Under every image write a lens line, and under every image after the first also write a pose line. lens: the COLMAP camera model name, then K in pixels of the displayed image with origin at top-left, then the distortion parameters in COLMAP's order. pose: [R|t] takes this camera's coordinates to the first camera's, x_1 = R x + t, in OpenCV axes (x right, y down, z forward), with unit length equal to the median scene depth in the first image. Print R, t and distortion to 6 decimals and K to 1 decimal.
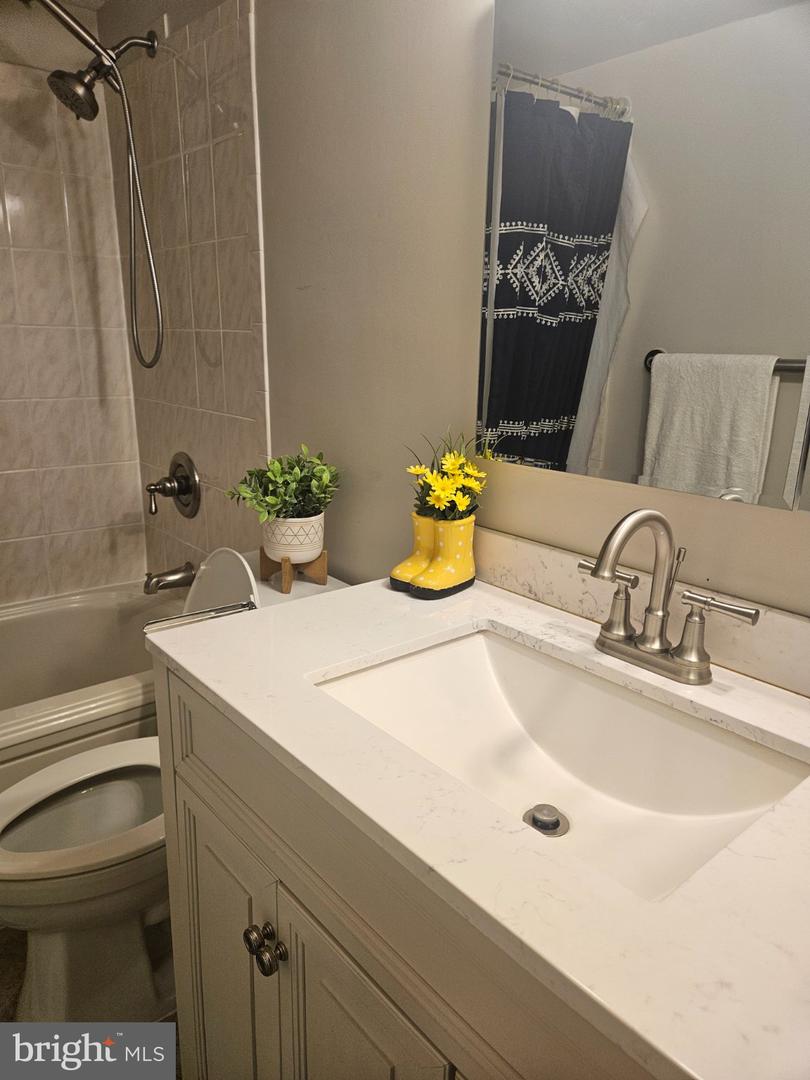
lens RADIAL K [[730.8, 0, 405.6], [0, 730.8, 546.8], [0, 0, 1]] dist [0.079948, -0.077056]
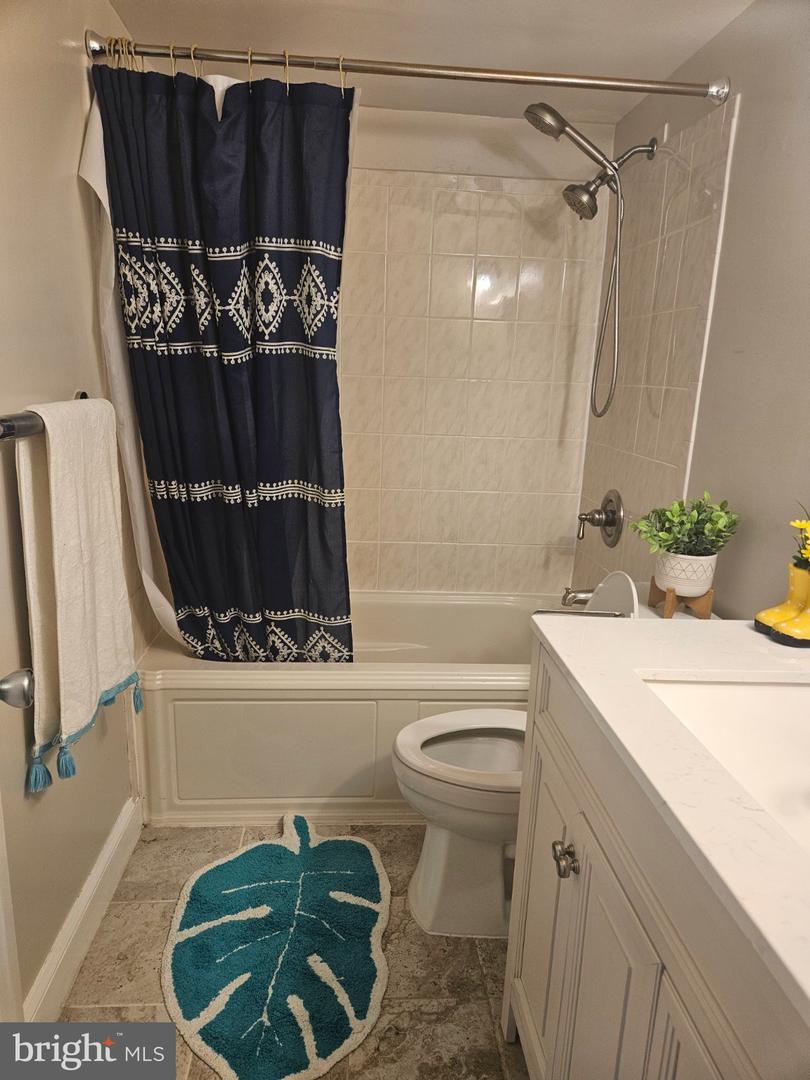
lens RADIAL K [[730.8, 0, 405.6], [0, 730.8, 546.8], [0, 0, 1]] dist [0.079948, -0.077056]
pose [[0.809960, 0.148625, -0.567341, 0.124131], [-0.180388, 0.983595, 0.000140, 0.022399], [0.558054, 0.102228, 0.823483, -0.149615]]
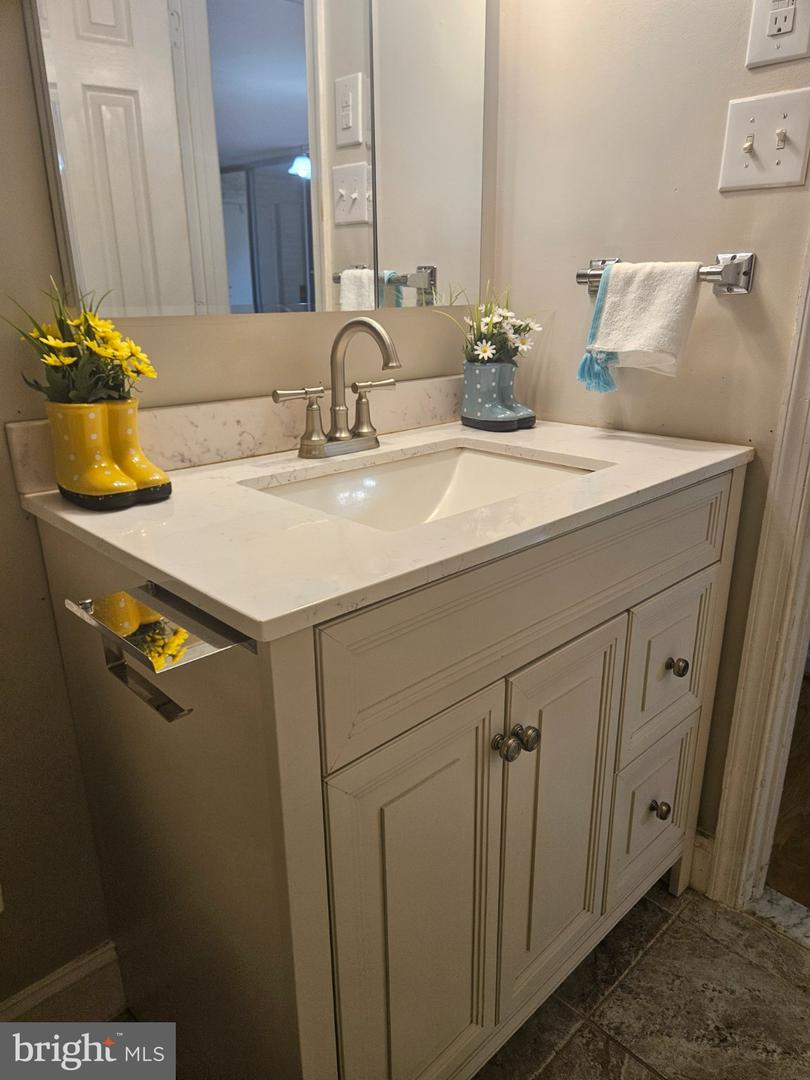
lens RADIAL K [[730.8, 0, 405.6], [0, 730.8, 546.8], [0, 0, 1]] dist [0.079948, -0.077056]
pose [[-0.065192, -0.345043, 0.936320, -0.539709], [0.279270, 0.894512, 0.349081, -0.062021], [-0.957997, 0.284243, 0.038046, 0.534143]]
